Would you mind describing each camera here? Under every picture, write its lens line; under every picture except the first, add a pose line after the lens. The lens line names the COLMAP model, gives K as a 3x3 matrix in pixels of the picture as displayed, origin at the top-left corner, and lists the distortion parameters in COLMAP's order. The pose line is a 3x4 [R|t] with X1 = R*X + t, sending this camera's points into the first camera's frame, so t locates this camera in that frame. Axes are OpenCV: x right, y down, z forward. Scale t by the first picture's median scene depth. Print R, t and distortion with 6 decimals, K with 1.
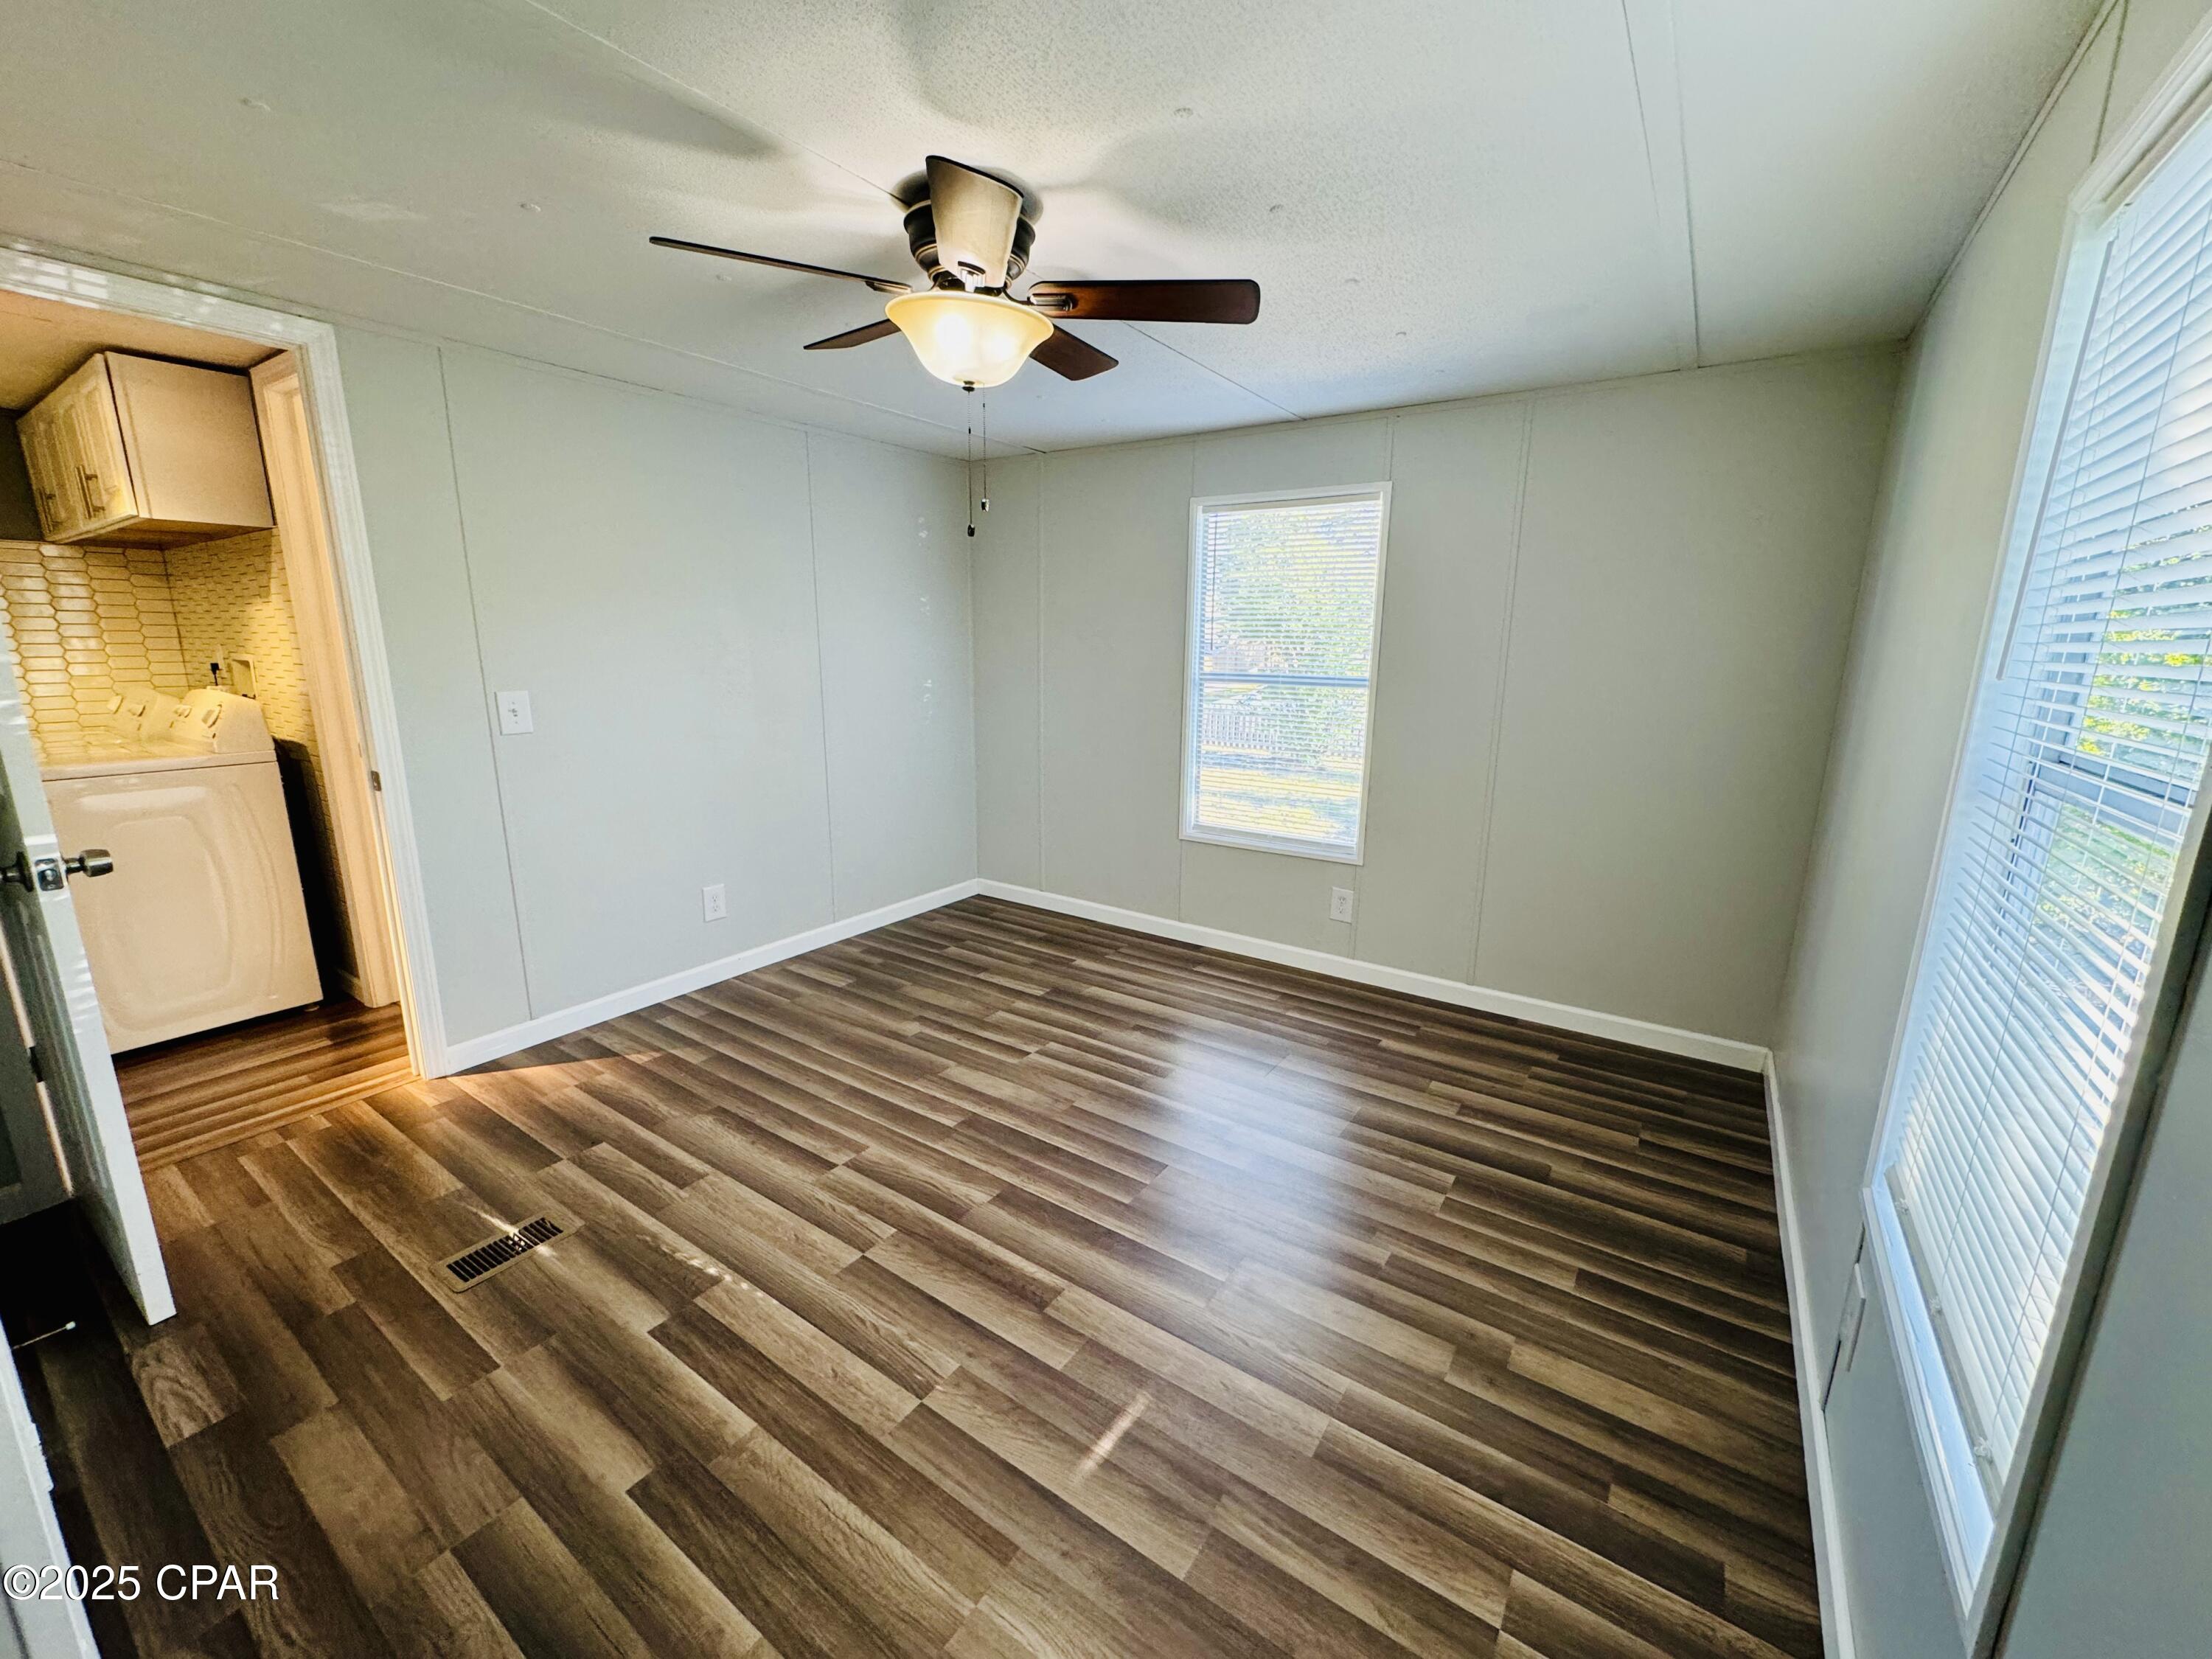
lens RADIAL K [[876.7, 0, 1118.2], [0, 876.7, 823.7], [0, 0, 1]] dist [0.008822, 0.000068]
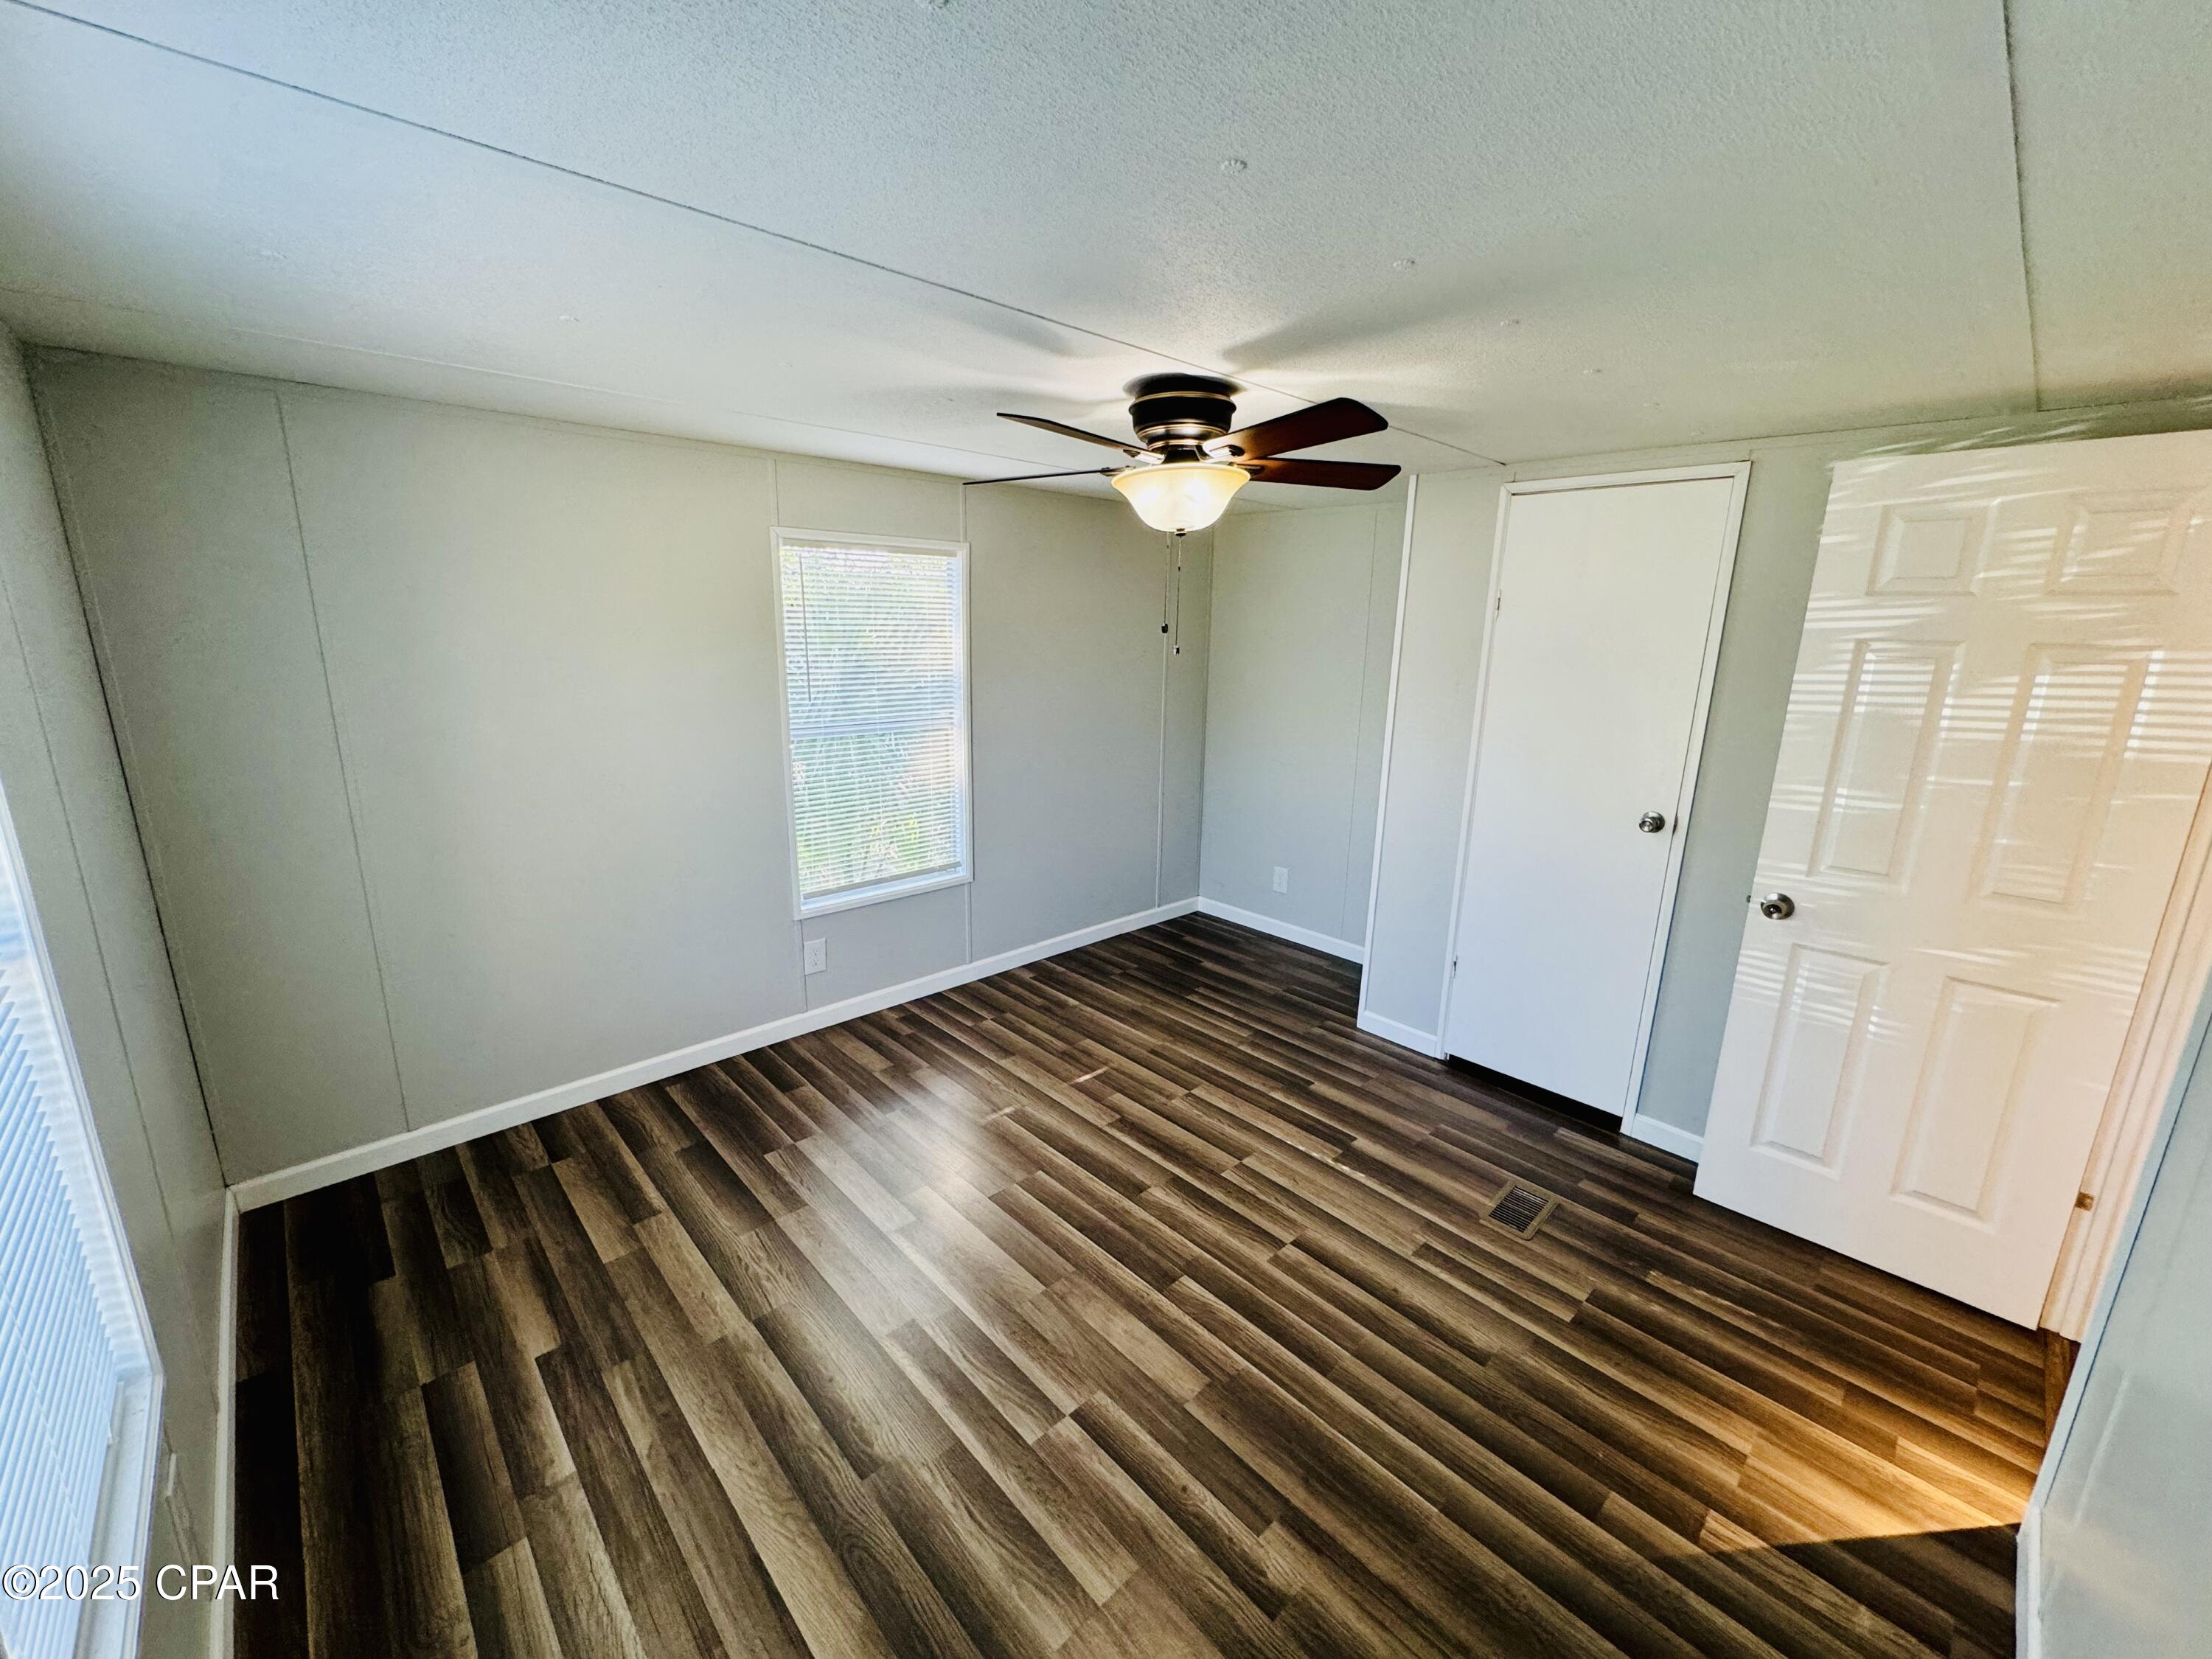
lens RADIAL K [[876.7, 0, 1118.2], [0, 876.7, 823.7], [0, 0, 1]] dist [0.008822, 0.000068]
pose [[-0.976182, -0.081331, 0.201133, -0.284736], [0.012630, 0.904198, 0.426927, -0.501036], [-0.216587, 0.419298, -0.881634, 1.735370]]
